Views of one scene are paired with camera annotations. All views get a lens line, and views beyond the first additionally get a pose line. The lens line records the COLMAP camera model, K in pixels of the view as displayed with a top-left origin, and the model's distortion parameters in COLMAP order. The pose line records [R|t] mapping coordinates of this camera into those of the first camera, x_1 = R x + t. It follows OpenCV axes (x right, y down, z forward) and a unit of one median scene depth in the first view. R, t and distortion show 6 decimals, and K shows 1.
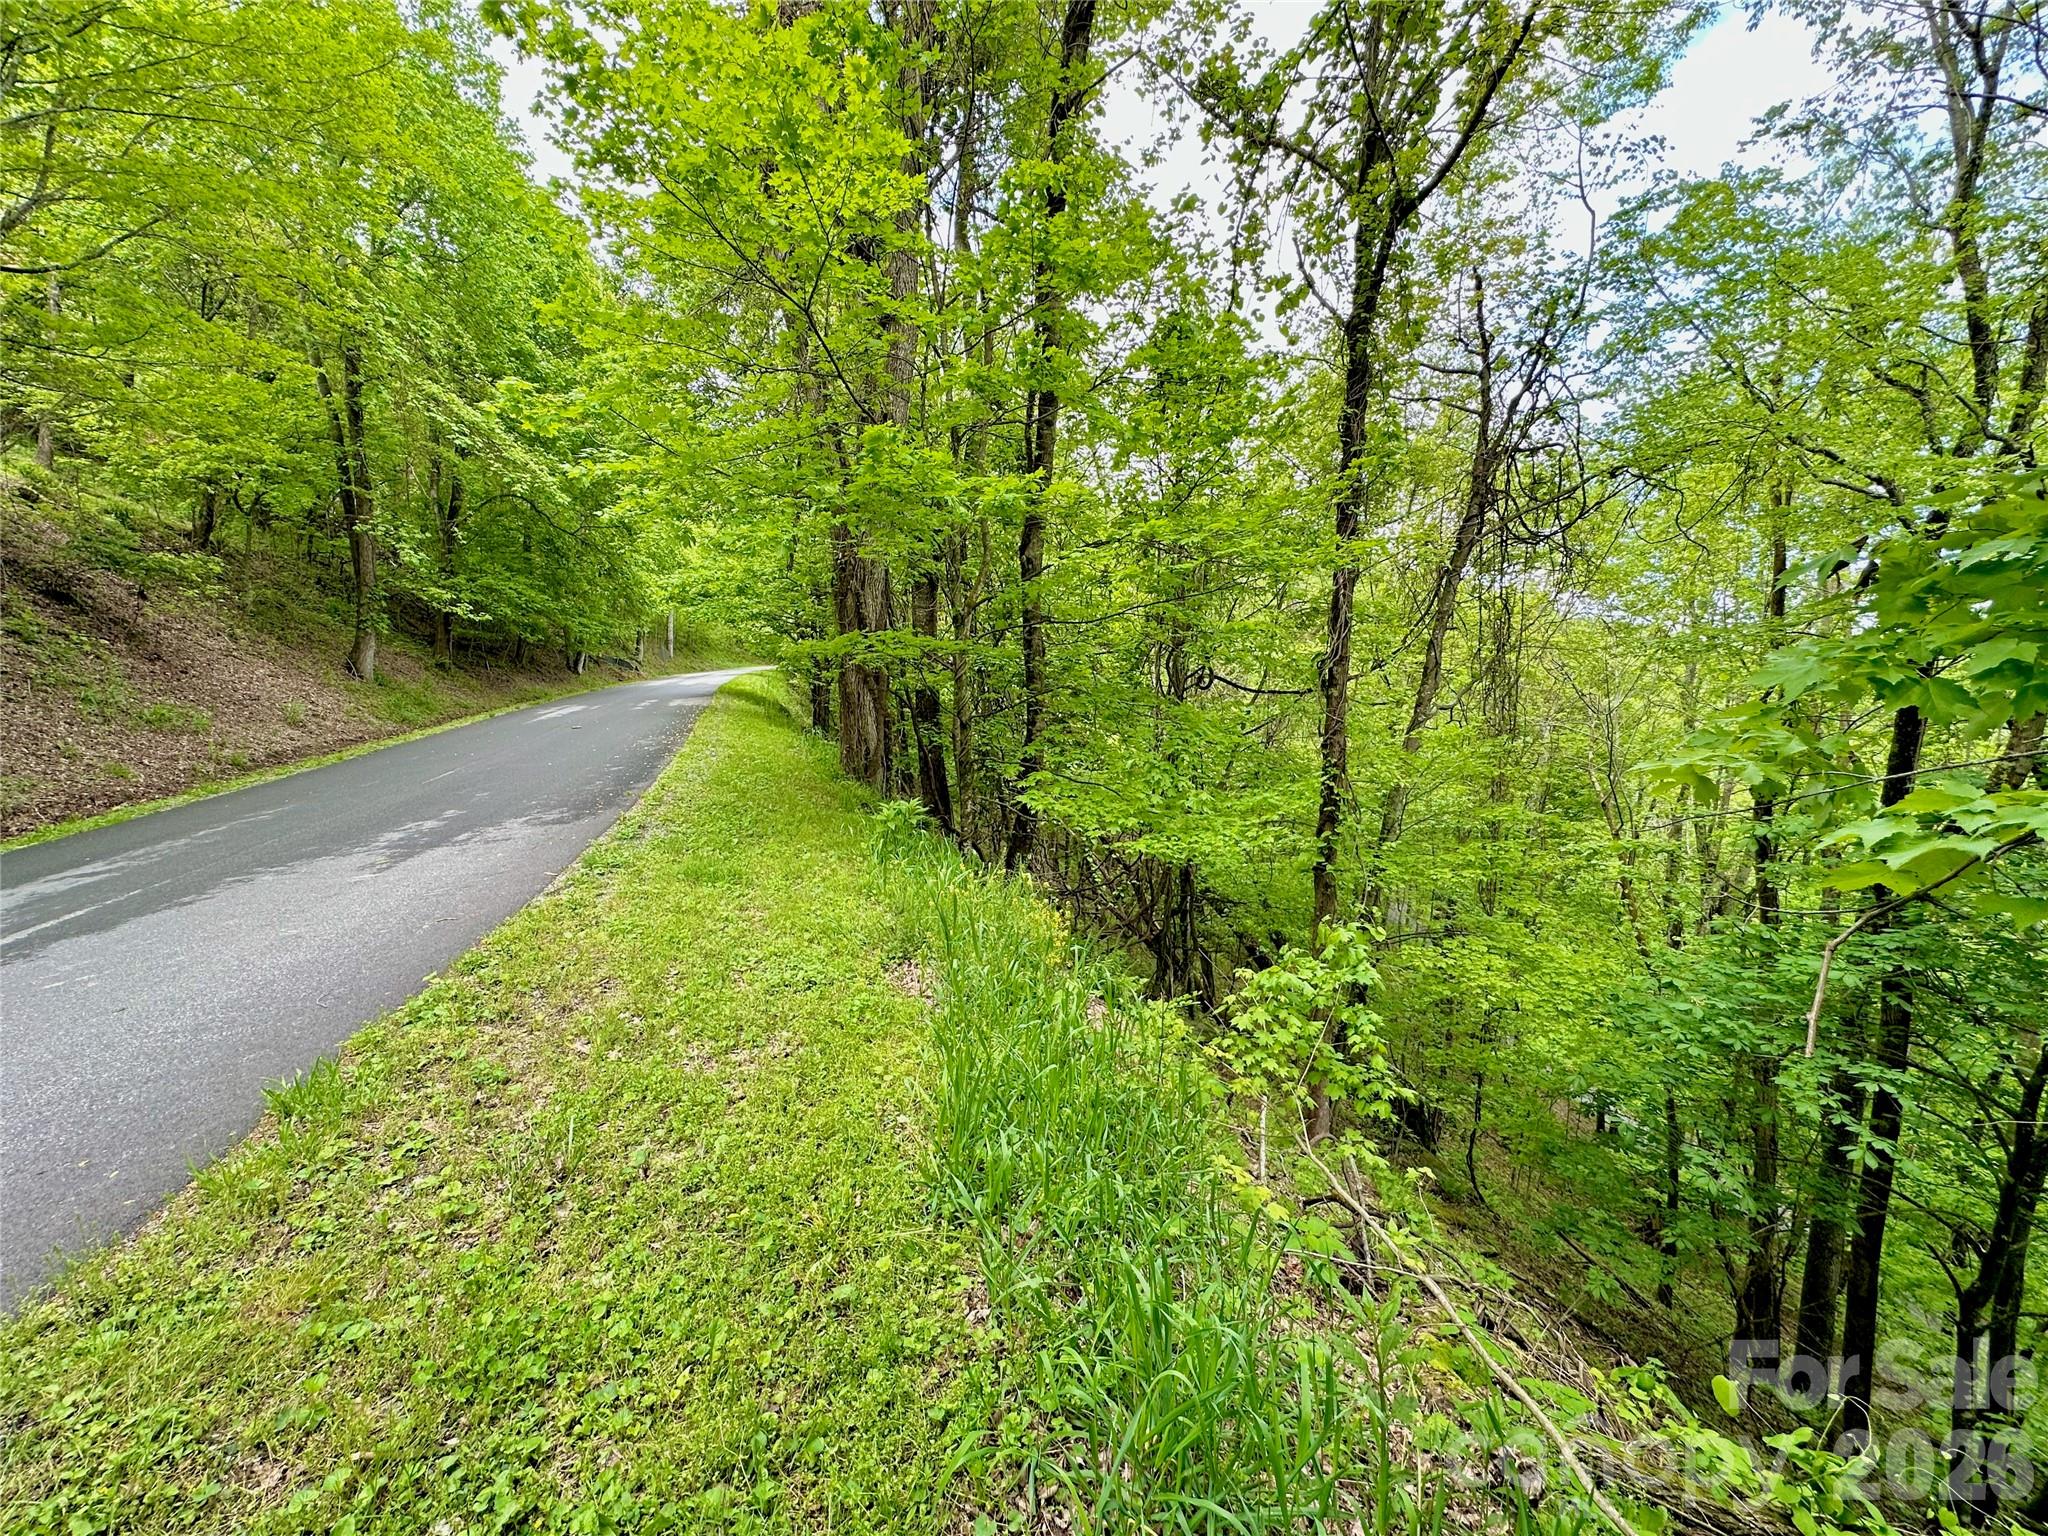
lens RADIAL K [[814.8, 0, 1024.0], [0, 814.8, 768.0], [0, 0, 1]] dist [-0.000758, -0.000094]
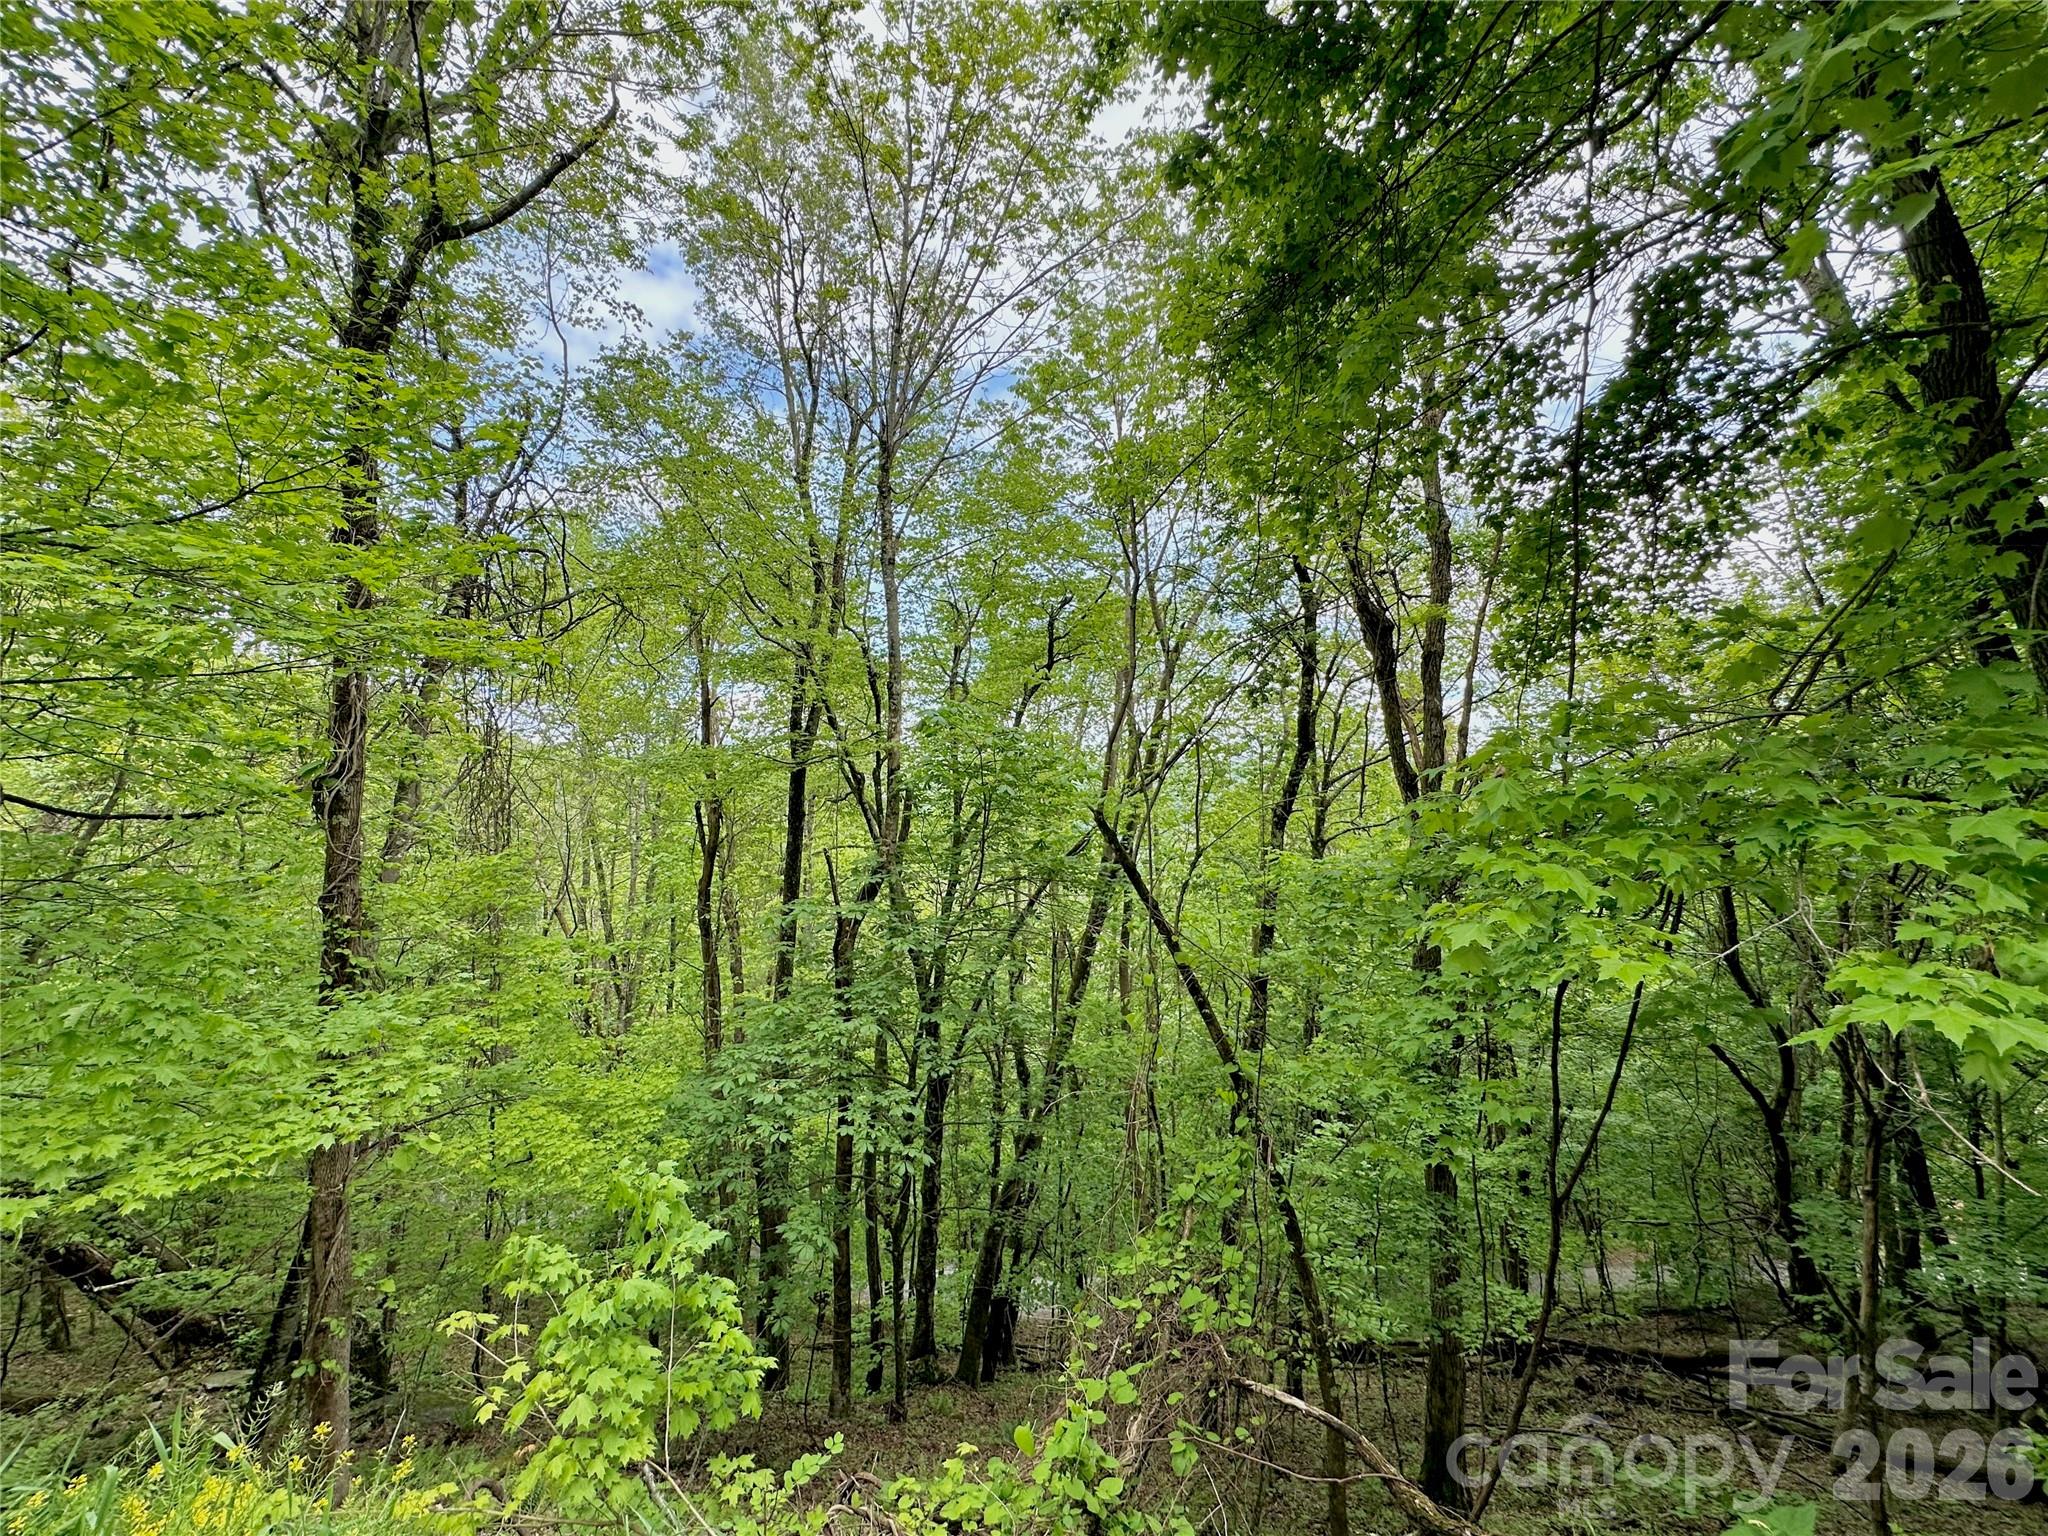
lens RADIAL K [[814.8, 0, 1024.0], [0, 814.8, 768.0], [0, 0, 1]] dist [-0.000758, -0.000094]
pose [[0.328834, 0.012429, 0.944306, -0.084884], [0.100502, 0.993775, -0.048078, -0.043023], [-0.939025, 0.110715, 0.325538, 0.202072]]
